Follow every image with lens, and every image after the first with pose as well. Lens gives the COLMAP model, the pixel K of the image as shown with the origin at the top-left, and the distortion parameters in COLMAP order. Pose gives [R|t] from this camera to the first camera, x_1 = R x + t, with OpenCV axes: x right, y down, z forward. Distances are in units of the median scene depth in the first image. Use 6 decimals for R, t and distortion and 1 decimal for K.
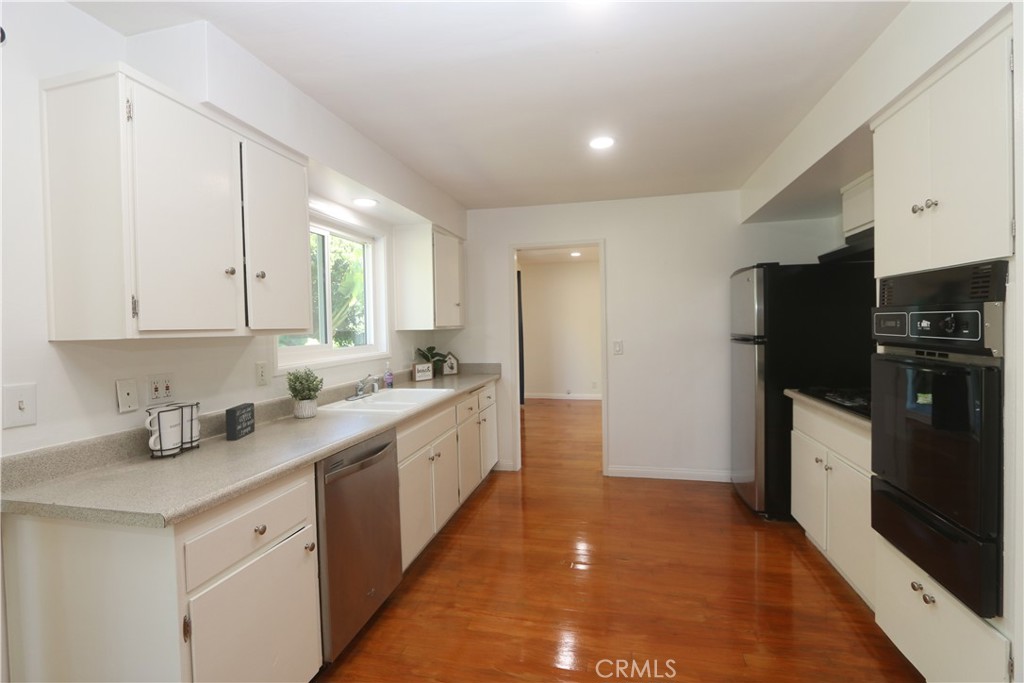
lens RADIAL K [[468.2, 0, 508.6], [0, 468.2, 338.9], [0, 0, 1]] dist [-0.010683, 0.000131]
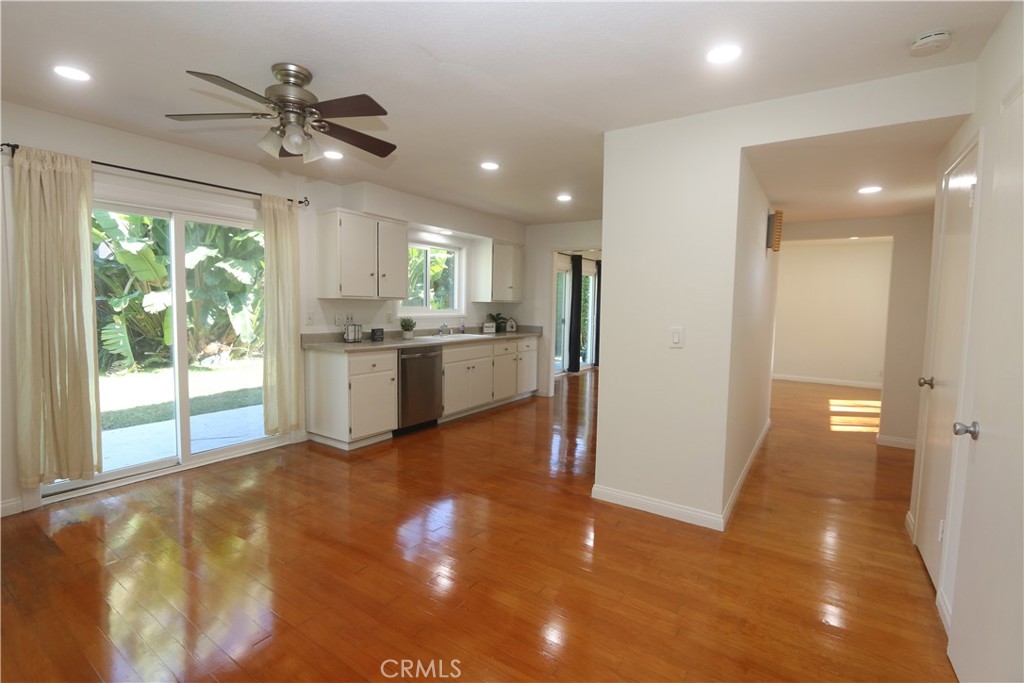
lens RADIAL K [[468.2, 0, 513.3], [0, 468.2, 338.4], [0, 0, 1]] dist [-0.010683, 0.000131]
pose [[0.939311, 0.057215, -0.338262, 0.514717], [-0.042142, 0.997771, 0.051746, 0.021552], [0.340469, -0.034350, 0.939628, -0.588501]]
